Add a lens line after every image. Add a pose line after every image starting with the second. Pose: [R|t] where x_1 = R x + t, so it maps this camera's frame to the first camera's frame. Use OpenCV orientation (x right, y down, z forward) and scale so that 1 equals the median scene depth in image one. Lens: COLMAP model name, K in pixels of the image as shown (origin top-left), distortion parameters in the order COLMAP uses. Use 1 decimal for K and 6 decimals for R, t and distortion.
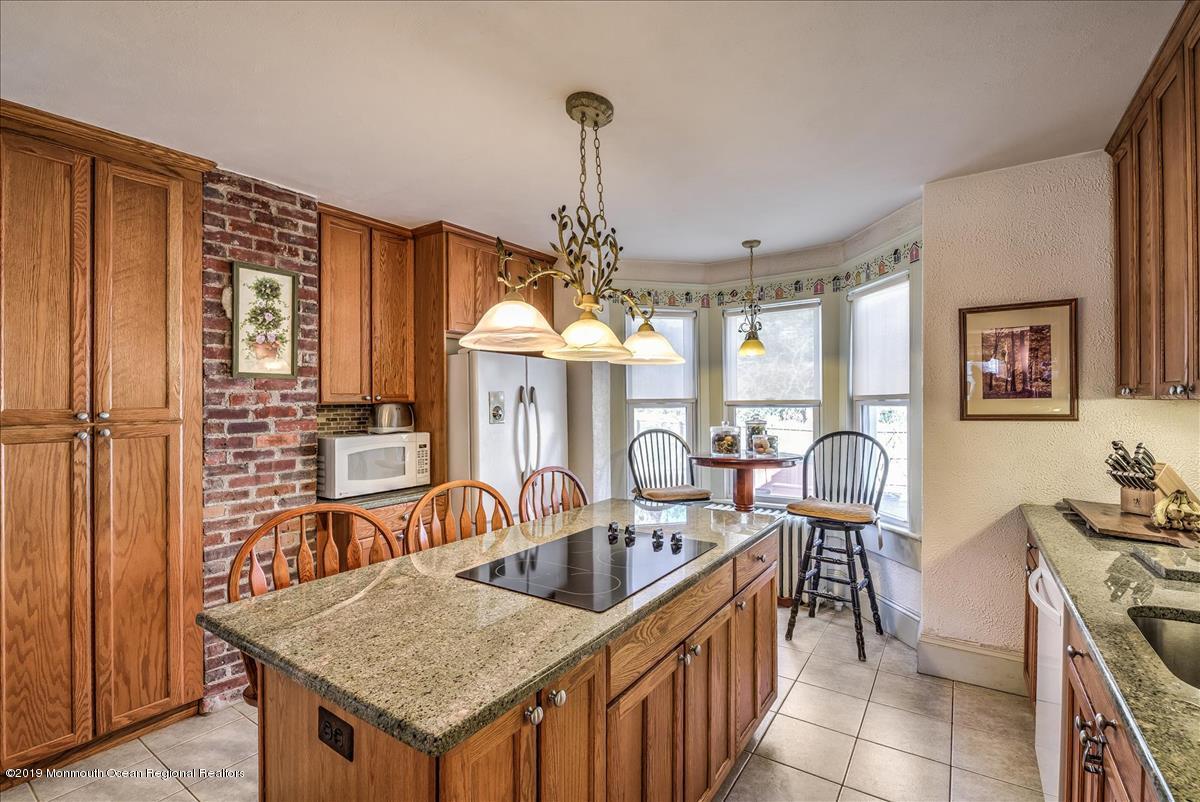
lens RADIAL K [[531.7, 0, 603.4], [0, 531.7, 406.5], [0, 0, 1]] dist [-0.009910, -0.002472]
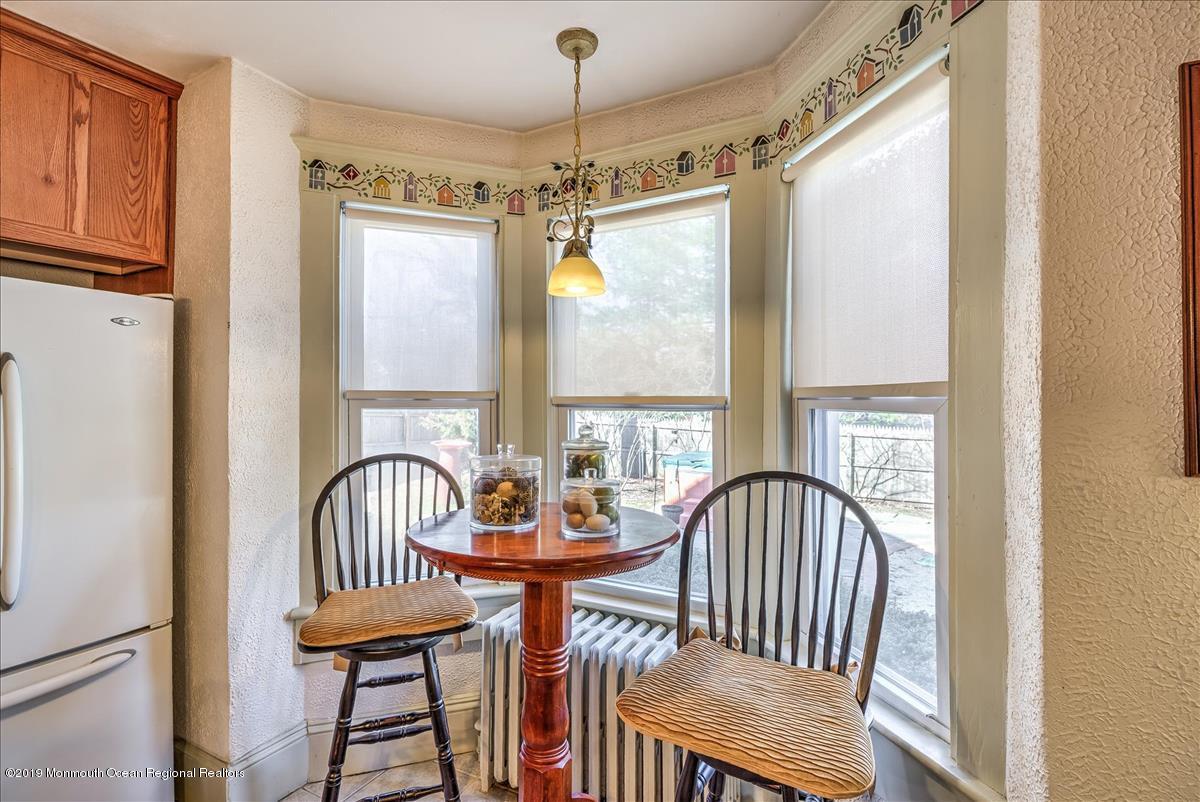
lens RADIAL K [[531.7, 0, 599.7], [0, 531.7, 395.4], [0, 0, 1]] dist [-0.009910, -0.002472]
pose [[0.992605, 0.011774, 0.120816, 0.325906], [-0.010526, 0.999885, -0.010962, -0.009240], [-0.120931, 0.009610, 0.992614, 0.737608]]
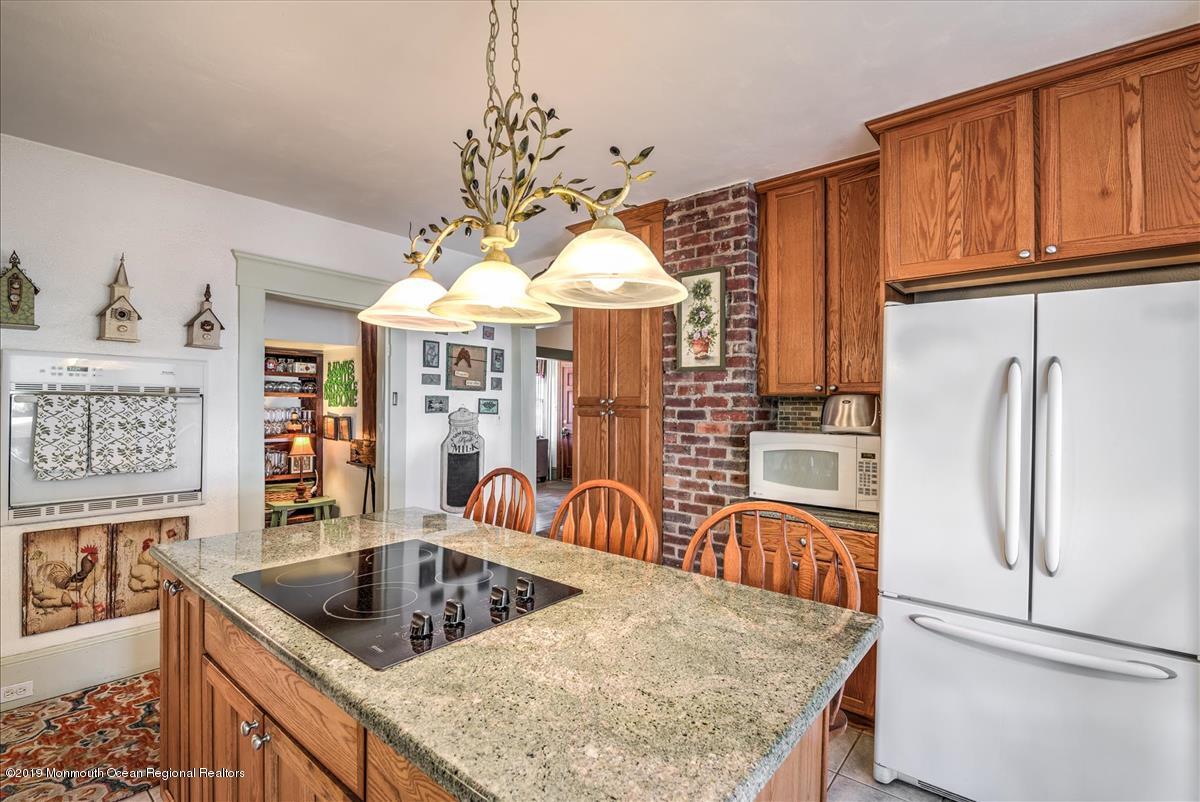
lens RADIAL K [[531.7, 0, 600.7], [0, 531.7, 401.9], [0, 0, 1]] dist [-0.009910, -0.002472]
pose [[-0.083575, 0.005113, -0.996488, 0.459005], [-0.018996, 0.999797, 0.006723, 0.007071], [0.996320, 0.019491, -0.083461, 0.847492]]
